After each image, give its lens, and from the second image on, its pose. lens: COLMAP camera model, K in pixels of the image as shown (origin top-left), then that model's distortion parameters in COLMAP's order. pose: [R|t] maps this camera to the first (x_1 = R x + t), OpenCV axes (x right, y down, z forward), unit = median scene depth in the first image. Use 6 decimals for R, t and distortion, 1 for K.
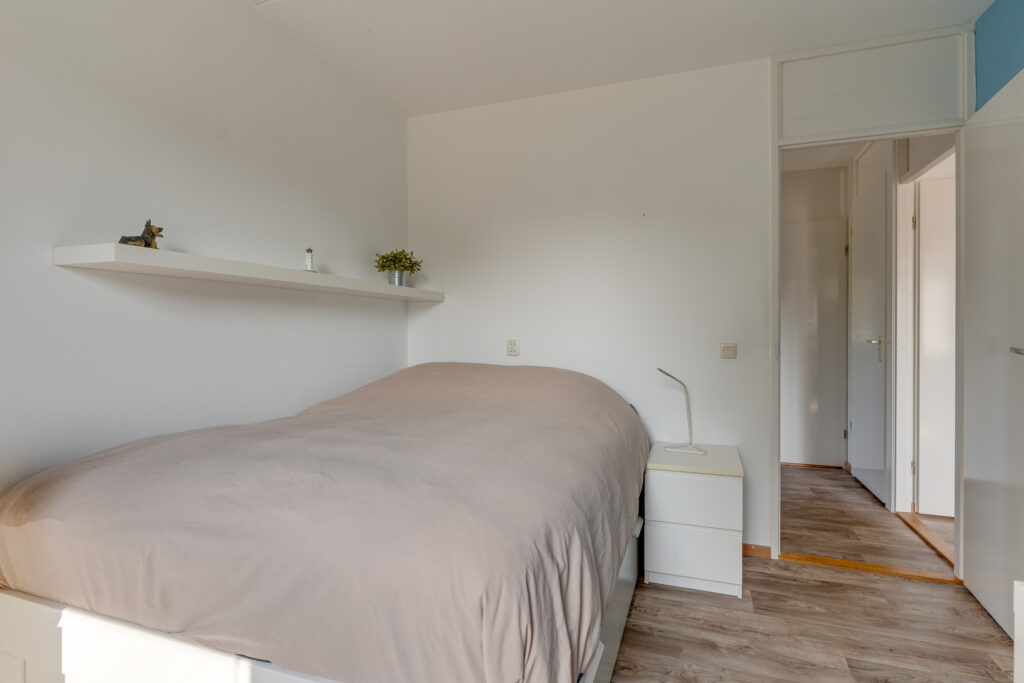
lens RADIAL K [[530.1, 0, 507.6], [0, 530.1, 339.4], [0, 0, 1]] dist [0.000581, 0.000044]
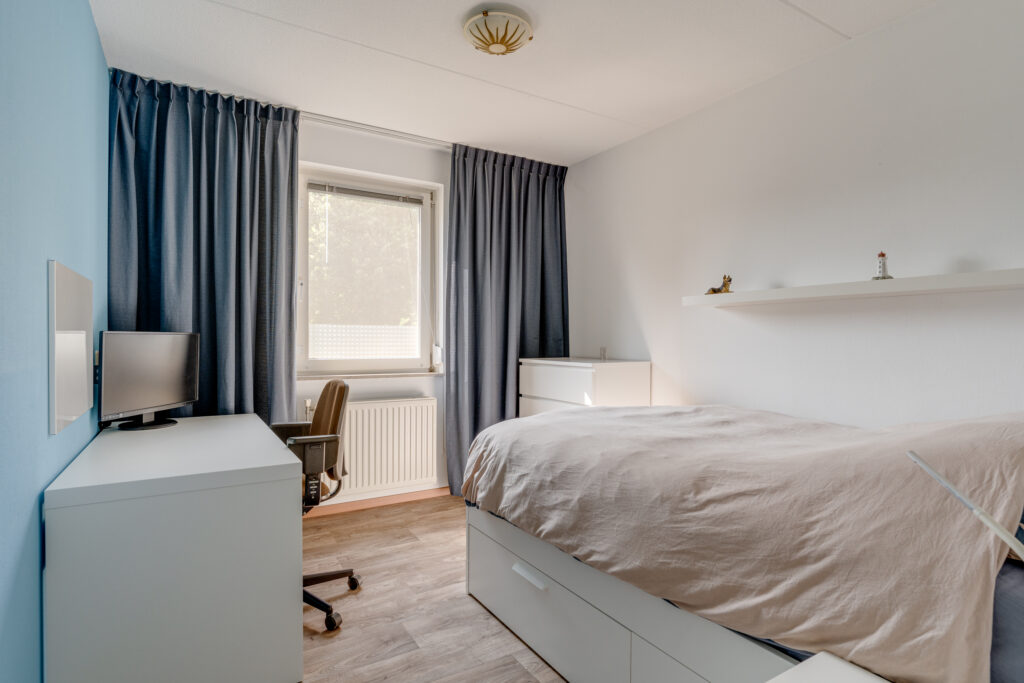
lens RADIAL K [[530.1, 0, 507.6], [0, 530.1, 339.4], [0, 0, 1]] dist [0.000581, 0.000044]
pose [[-0.629724, 0.004385, -0.776807, 1.269510], [-0.003391, 0.999959, 0.008393, -0.030289], [0.776812, 0.007919, -0.629683, 1.694892]]
